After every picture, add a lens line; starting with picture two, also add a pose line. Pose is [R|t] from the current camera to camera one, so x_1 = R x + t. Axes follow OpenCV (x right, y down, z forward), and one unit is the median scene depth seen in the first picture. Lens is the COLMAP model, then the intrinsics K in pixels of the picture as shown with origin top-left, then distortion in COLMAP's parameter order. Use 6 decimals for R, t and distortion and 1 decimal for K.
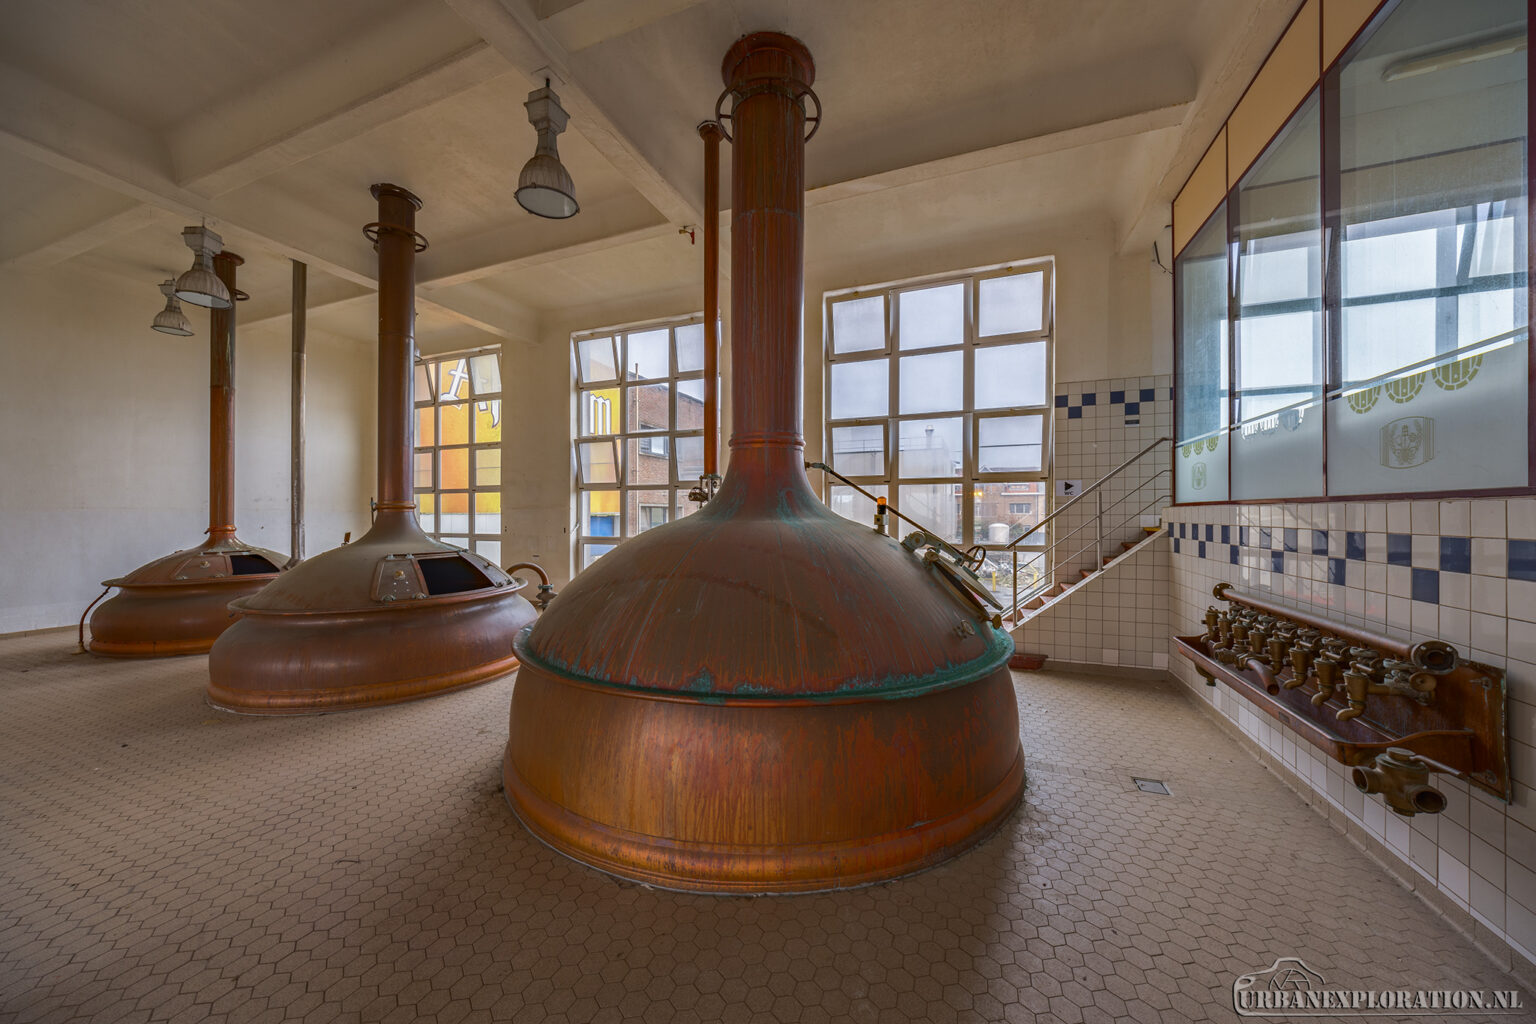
lens RADIAL K [[504.1, 0, 802.8], [0, 504.1, 509.2], [0, 0, 1]] dist [-0.001232, -0.000005]
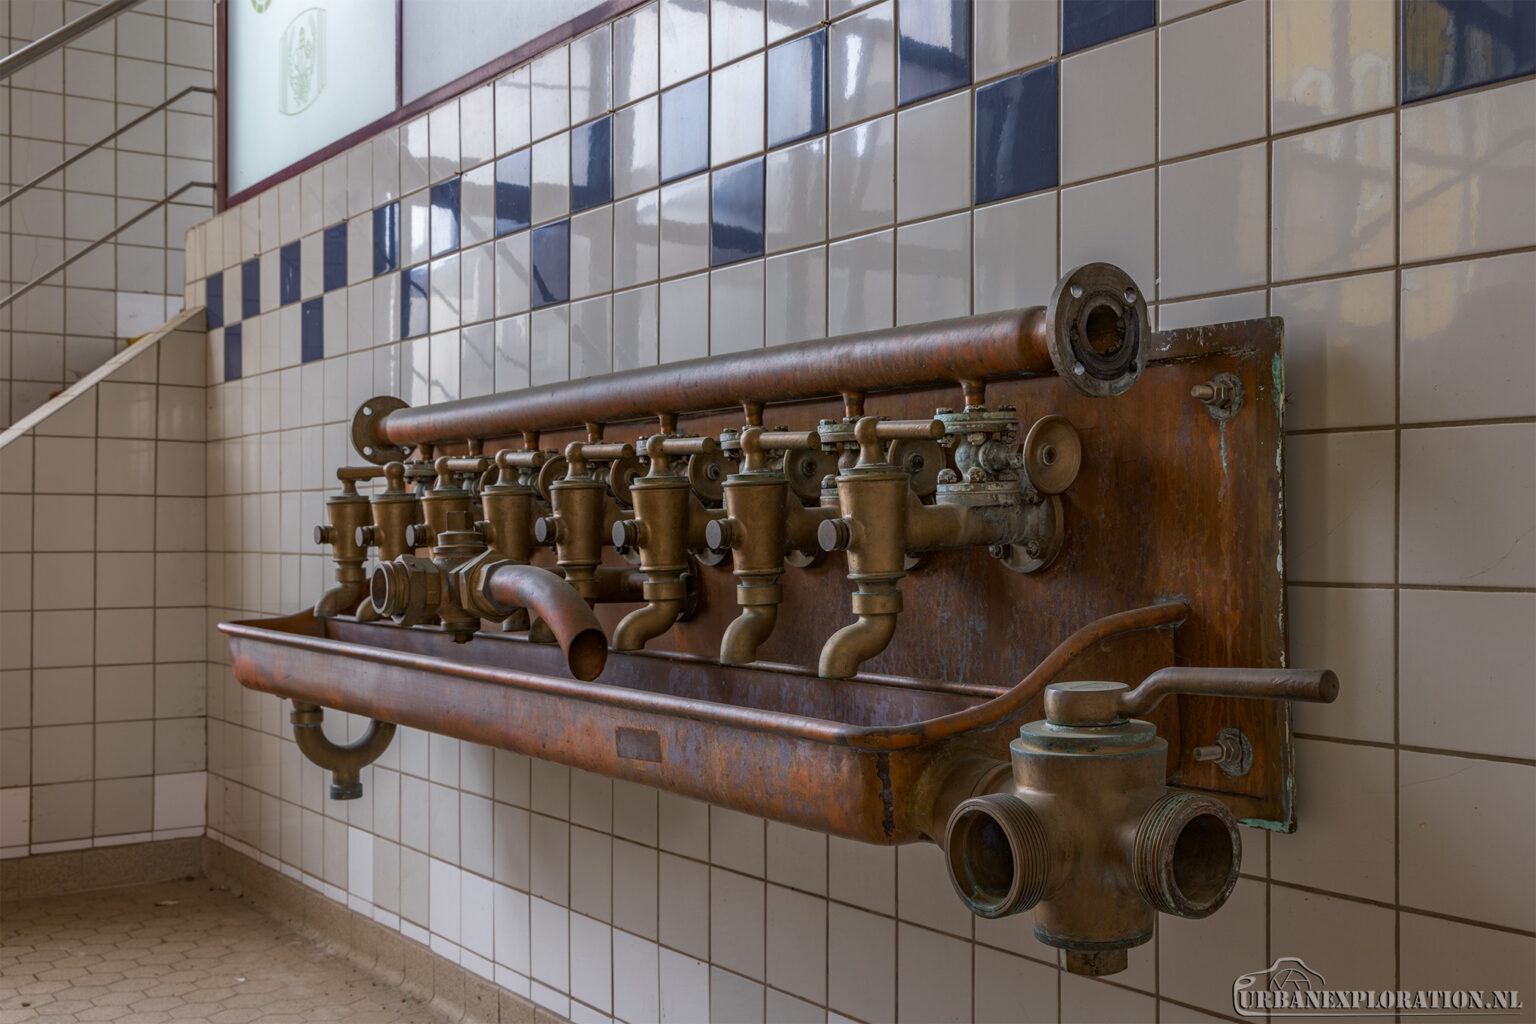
lens RADIAL K [[1626.4, 0, 770.2], [0, 1626.4, 516.8], [0, 0, 1]] dist [-0.038340, 0.000000]
pose [[0.575880, 0.003899, 0.817525, 0.275333], [0.001110, 0.999984, -0.005551, 0.214120], [-0.817533, 0.004104, 0.575866, 0.366295]]
